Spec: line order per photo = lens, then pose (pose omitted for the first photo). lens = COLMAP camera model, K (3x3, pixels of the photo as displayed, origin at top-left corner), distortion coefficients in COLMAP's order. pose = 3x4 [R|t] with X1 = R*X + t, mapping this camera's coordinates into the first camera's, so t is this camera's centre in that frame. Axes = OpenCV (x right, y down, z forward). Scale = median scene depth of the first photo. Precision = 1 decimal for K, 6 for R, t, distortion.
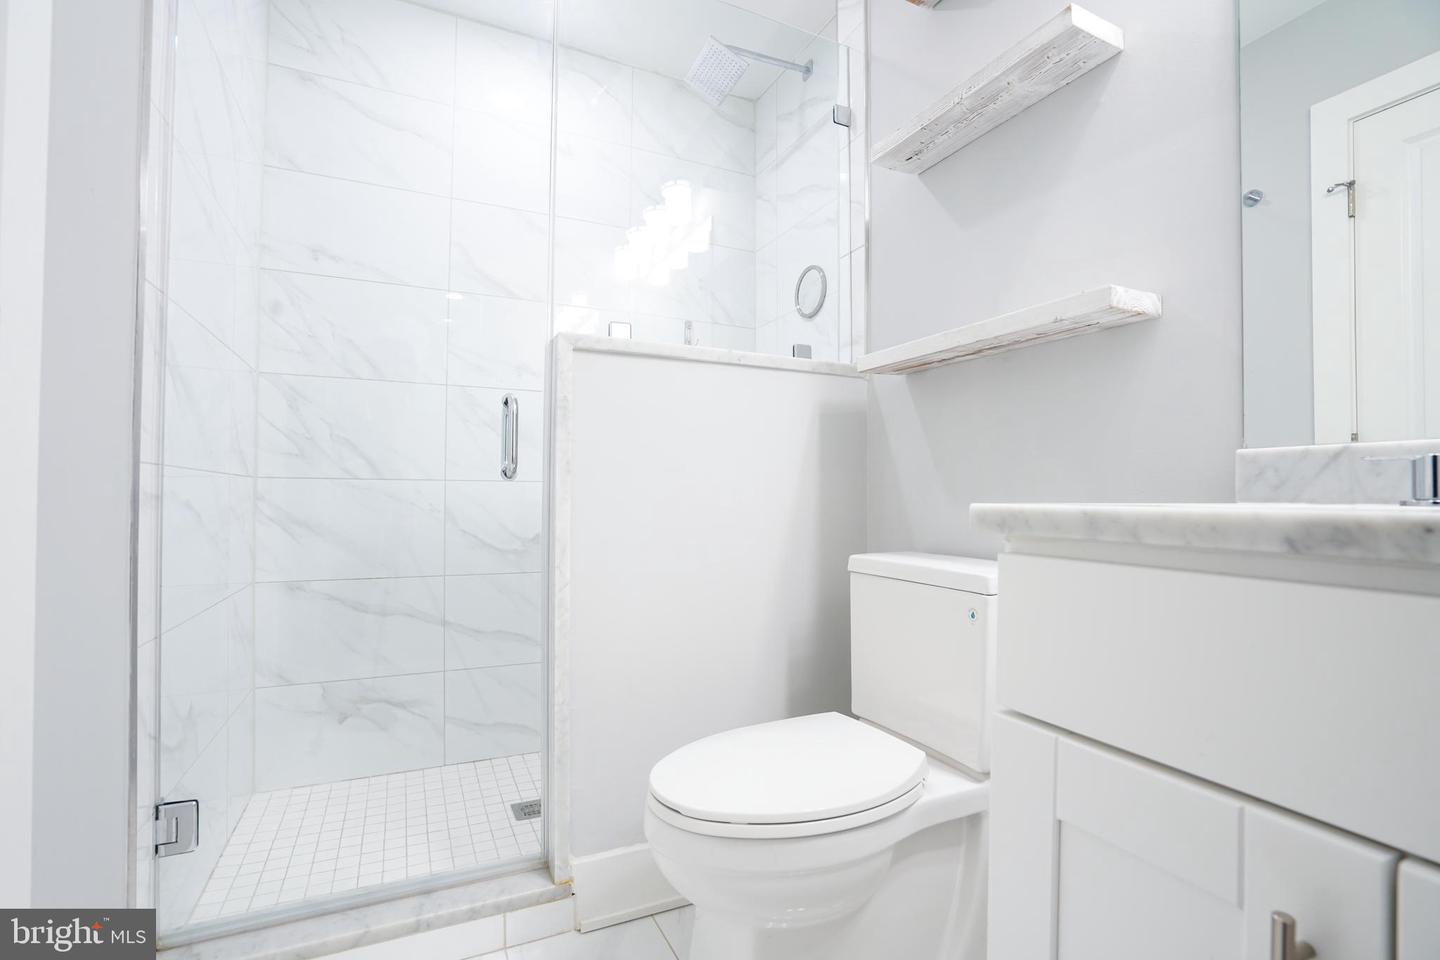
lens RADIAL K [[656.2, 0, 697.4], [0, 656.2, 493.3], [0, 0, 1]] dist [-0.028176, 0.011743]
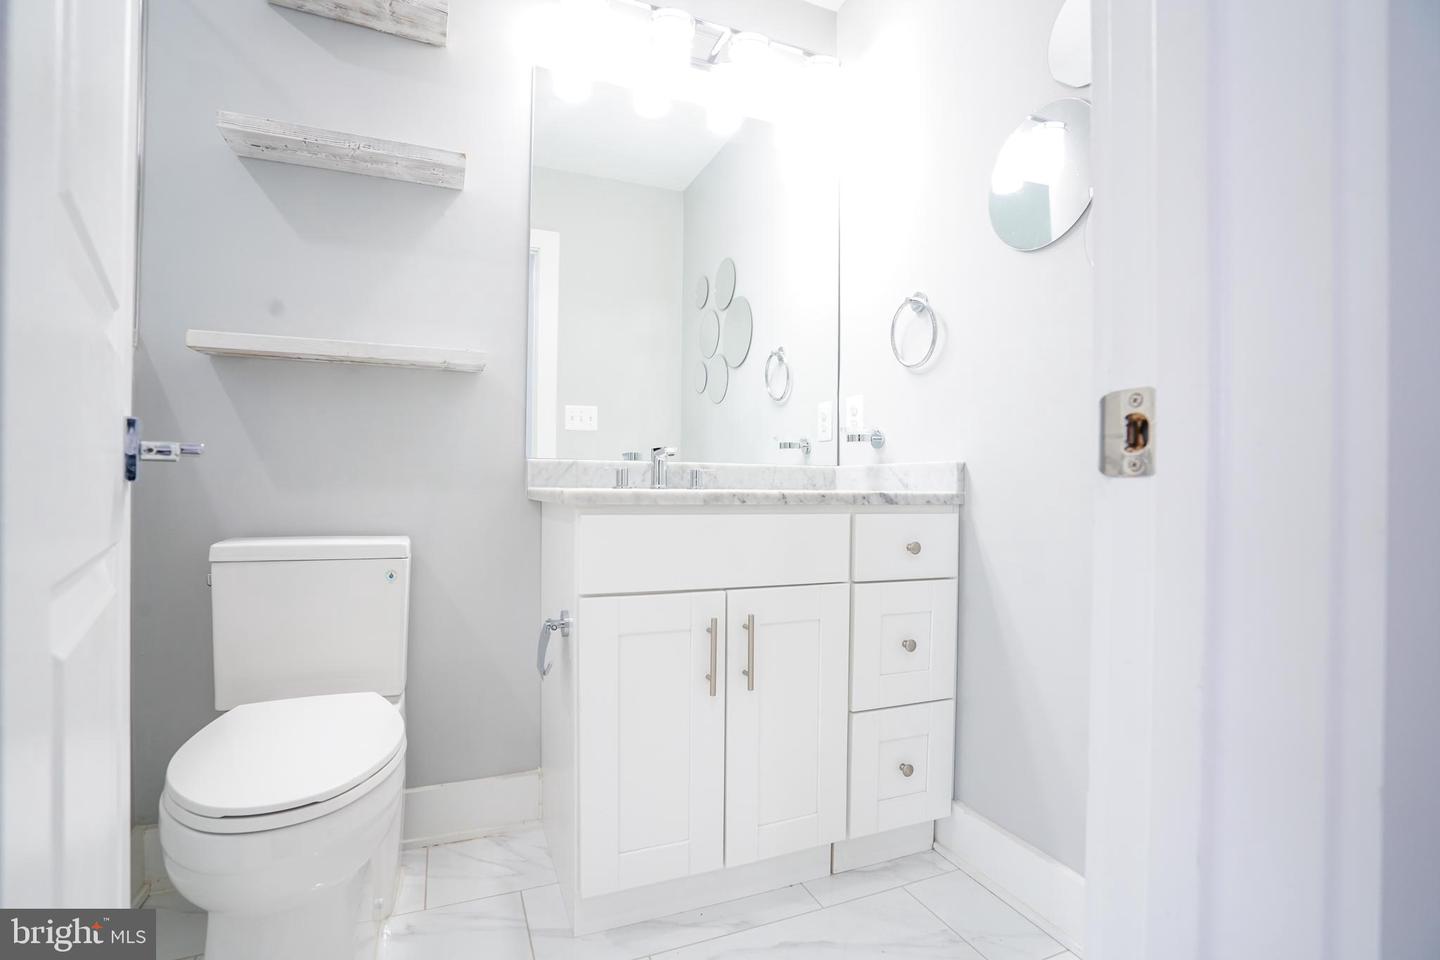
lens RADIAL K [[656.2, 0, 728.6], [0, 656.2, 493.0], [0, 0, 1]] dist [-0.028176, 0.011743]
pose [[0.067948, -0.011776, 0.997619, -0.883524], [-0.013024, 0.999835, 0.012690, -0.001201], [-0.997604, -0.013855, 0.067784, 0.280037]]
